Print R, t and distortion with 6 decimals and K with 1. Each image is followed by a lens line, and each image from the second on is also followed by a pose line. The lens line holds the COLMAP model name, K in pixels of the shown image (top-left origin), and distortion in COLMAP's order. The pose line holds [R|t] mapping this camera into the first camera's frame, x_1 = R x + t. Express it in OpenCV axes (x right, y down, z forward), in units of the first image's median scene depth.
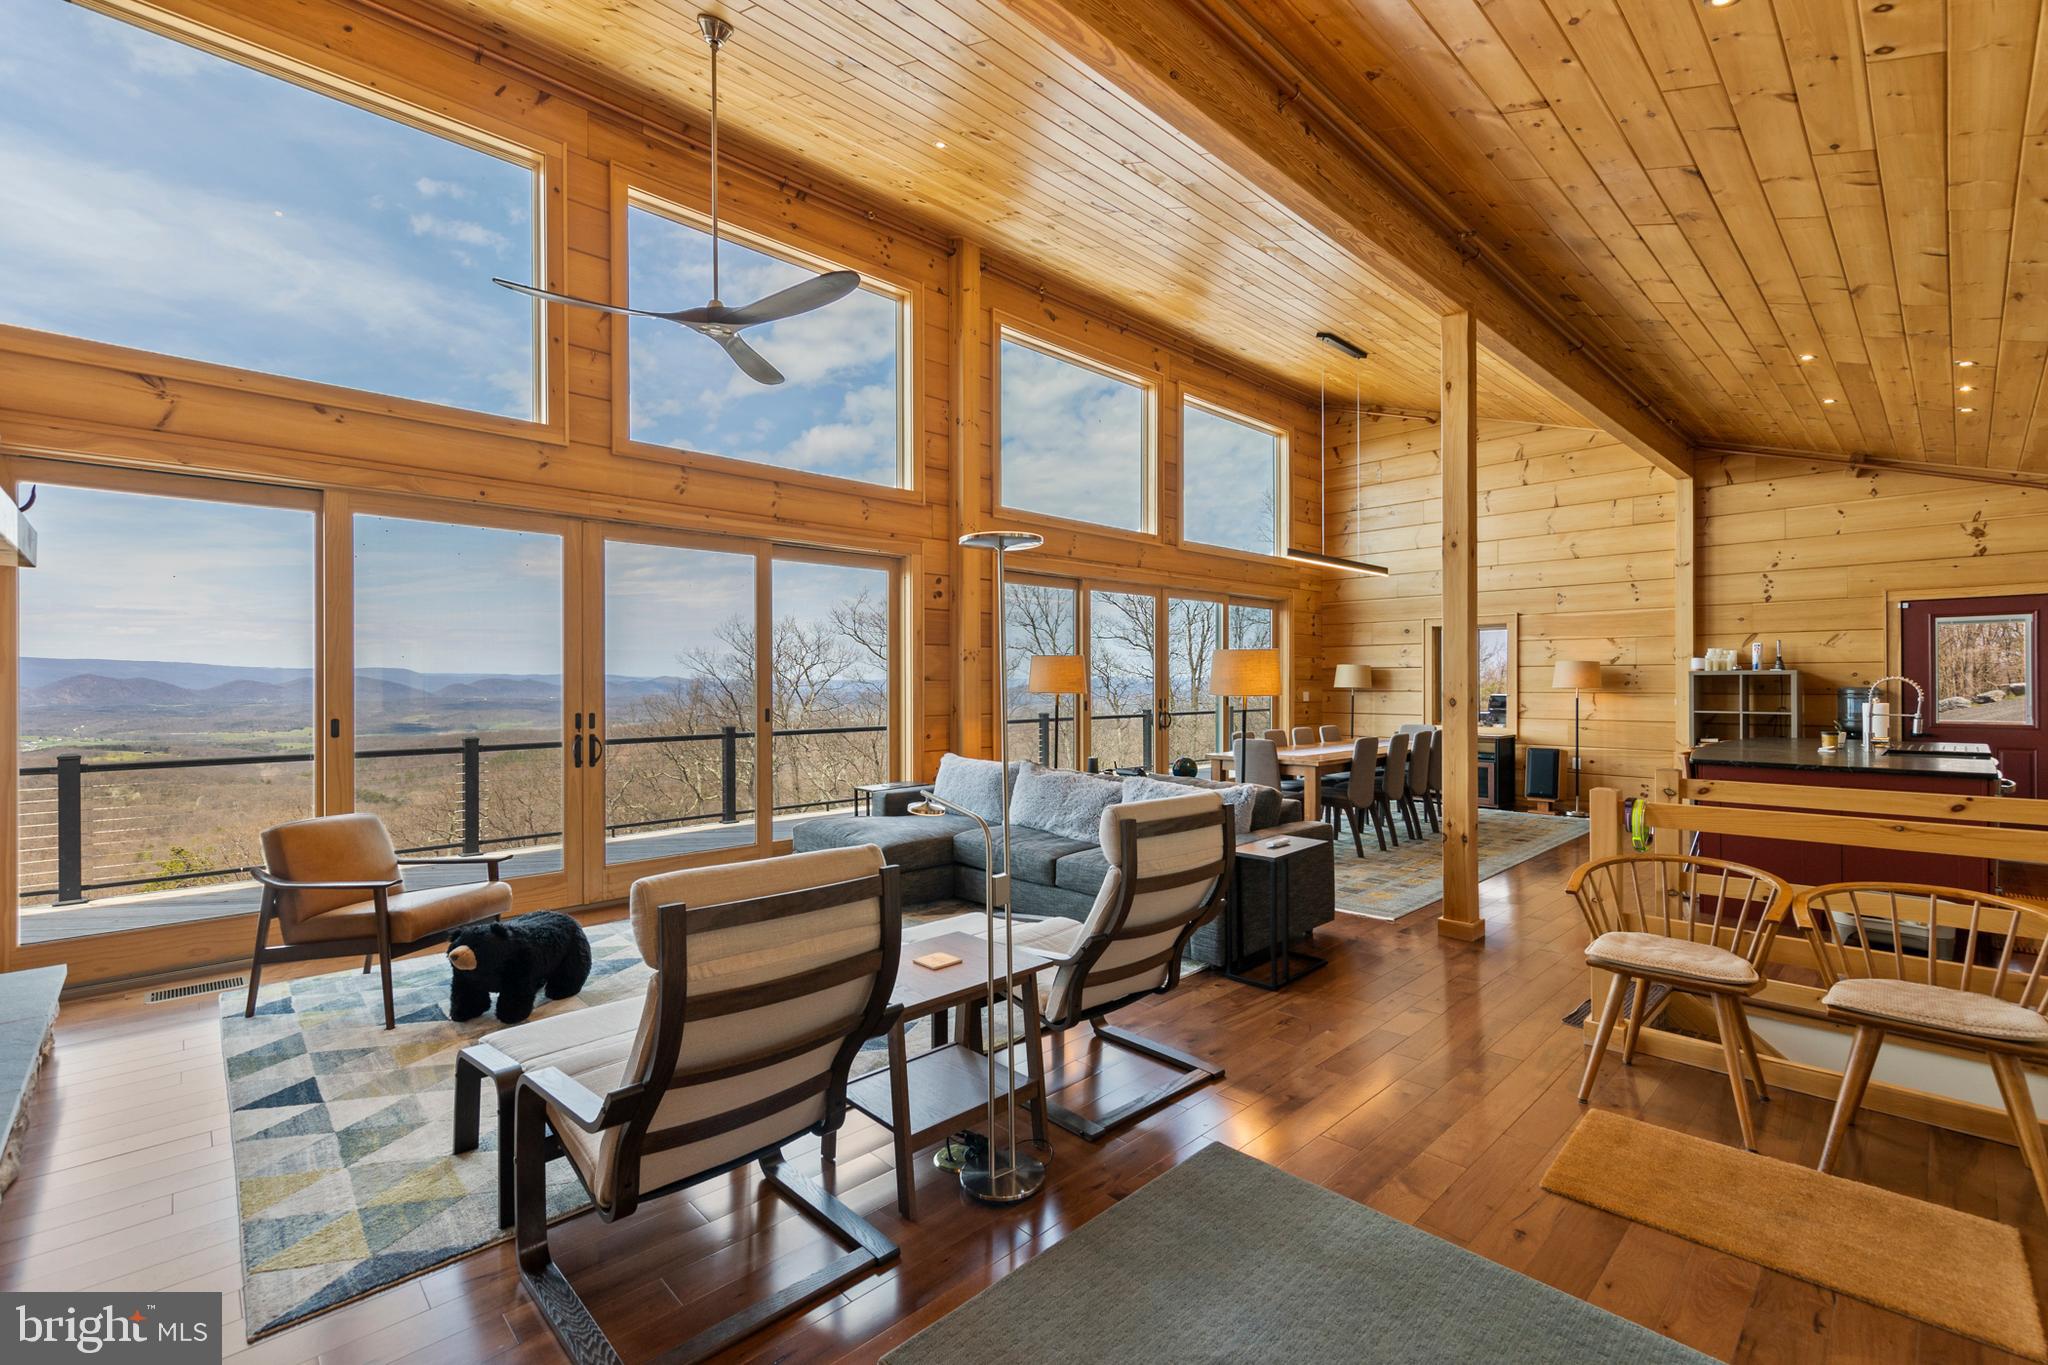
lens RADIAL K [[896.1, 0, 1040.1], [0, 896.1, 663.0], [0, 0, 1]] dist [0.016034, -0.003524]
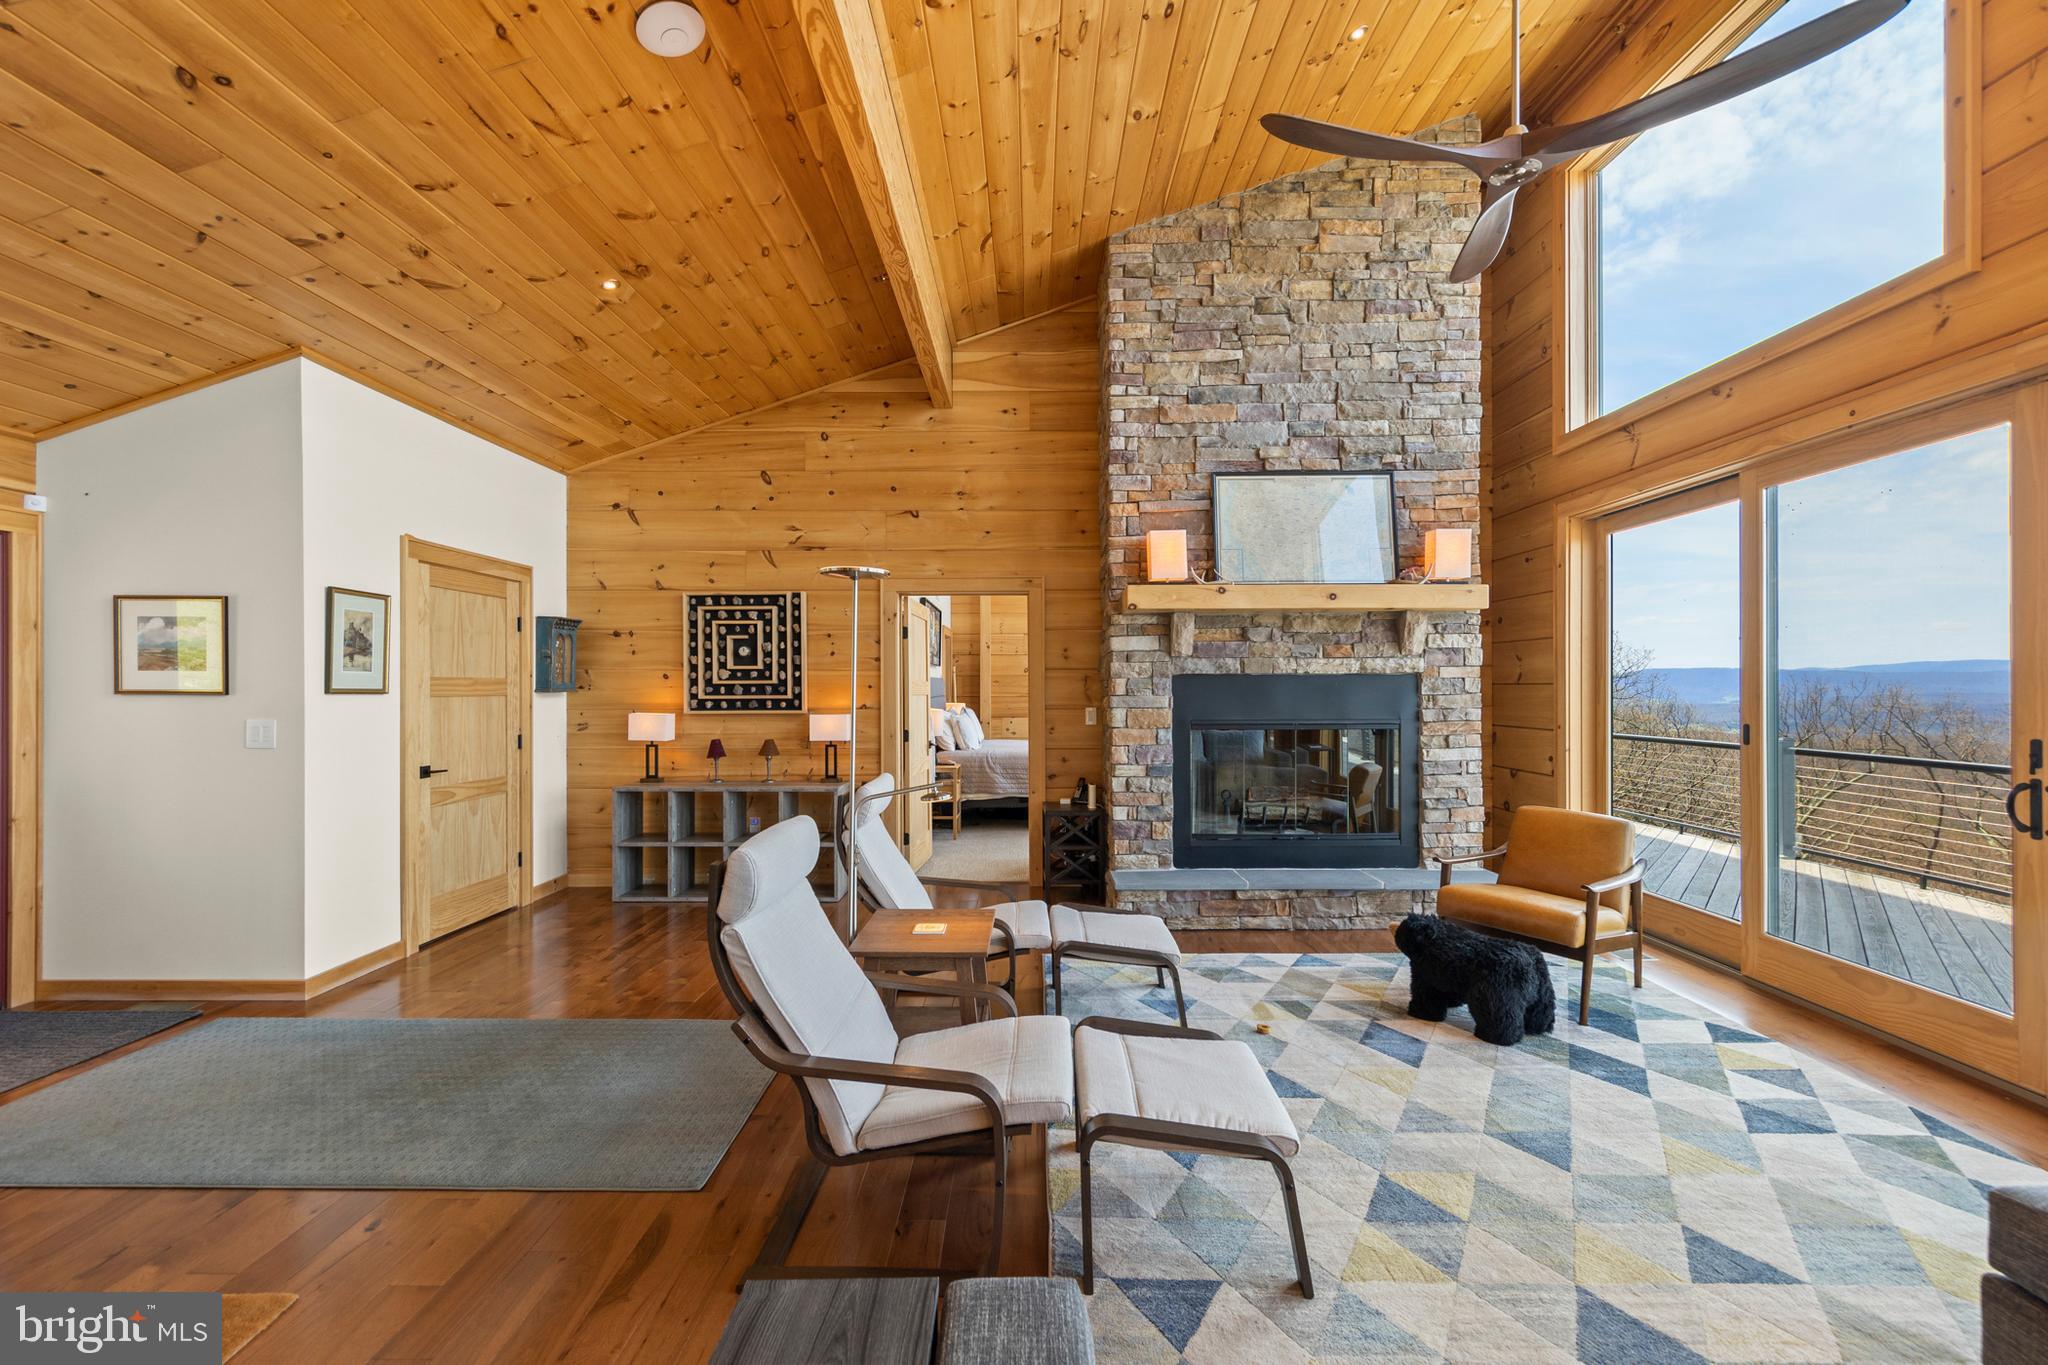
lens RADIAL K [[896.1, 0, 1030.4], [0, 896.1, 682.5], [0, 0, 1]] dist [0.016034, -0.003524]
pose [[-0.708417, 0.003666, -0.705785, 0.188519], [0.023746, 0.999544, -0.018643, 0.011264], [0.705395, -0.029967, -0.708181, 0.586681]]
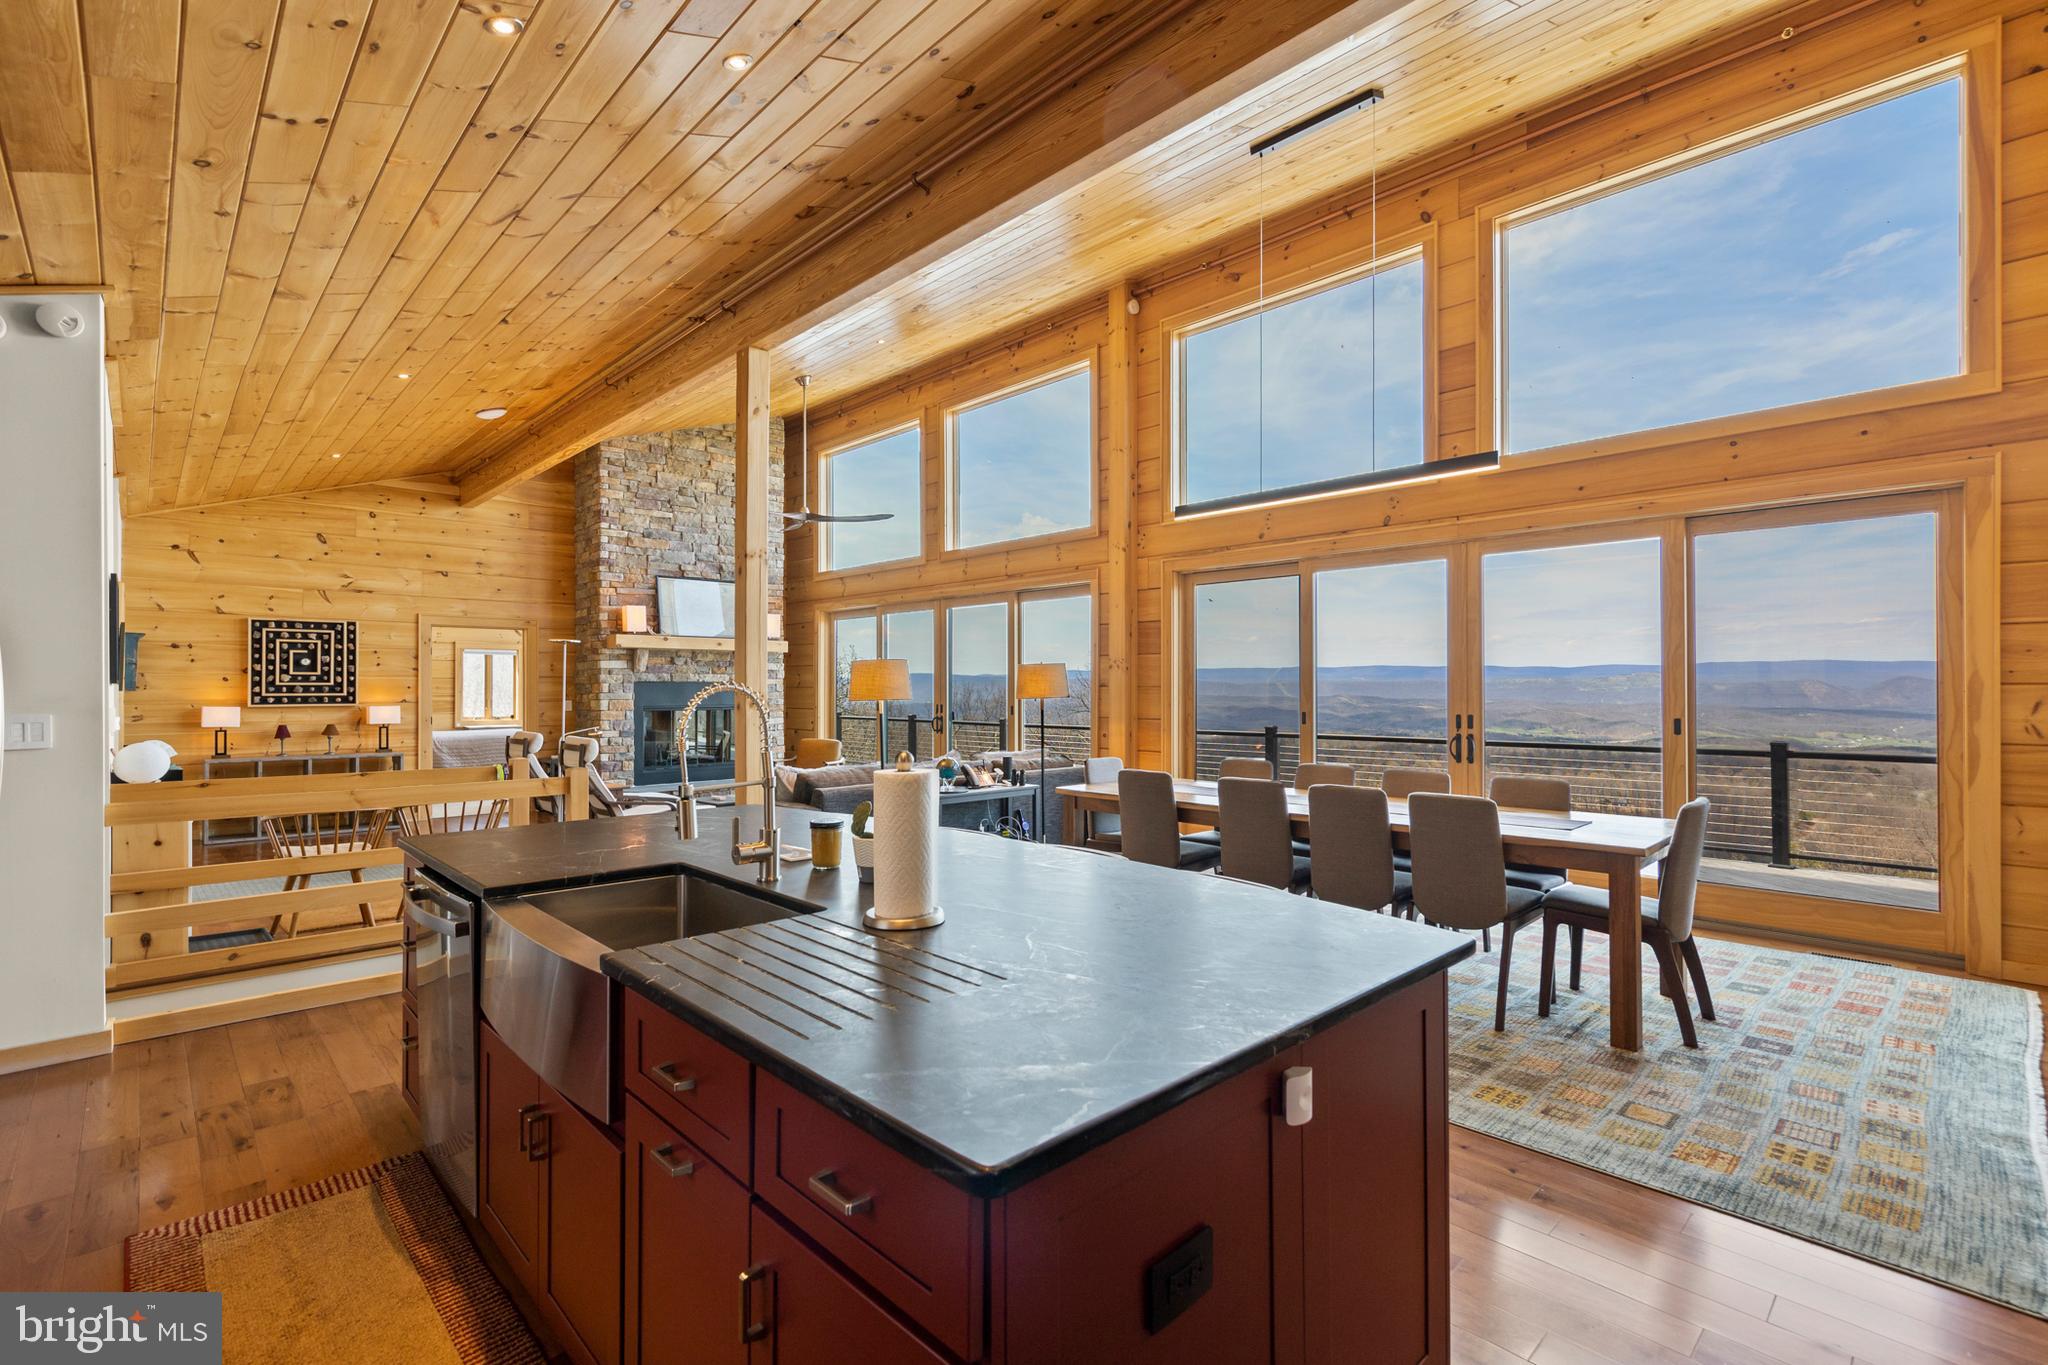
lens RADIAL K [[928.1, 0, 1029.5], [0, 928.1, 683.3], [0, 0, 1]] dist [0.008091, 0.000360]
pose [[-0.013597, -0.000240, -0.999908, 0.875013], [0.024288, 0.999705, -0.000570, 0.011866], [0.999613, -0.024294, -0.013587, 0.742841]]
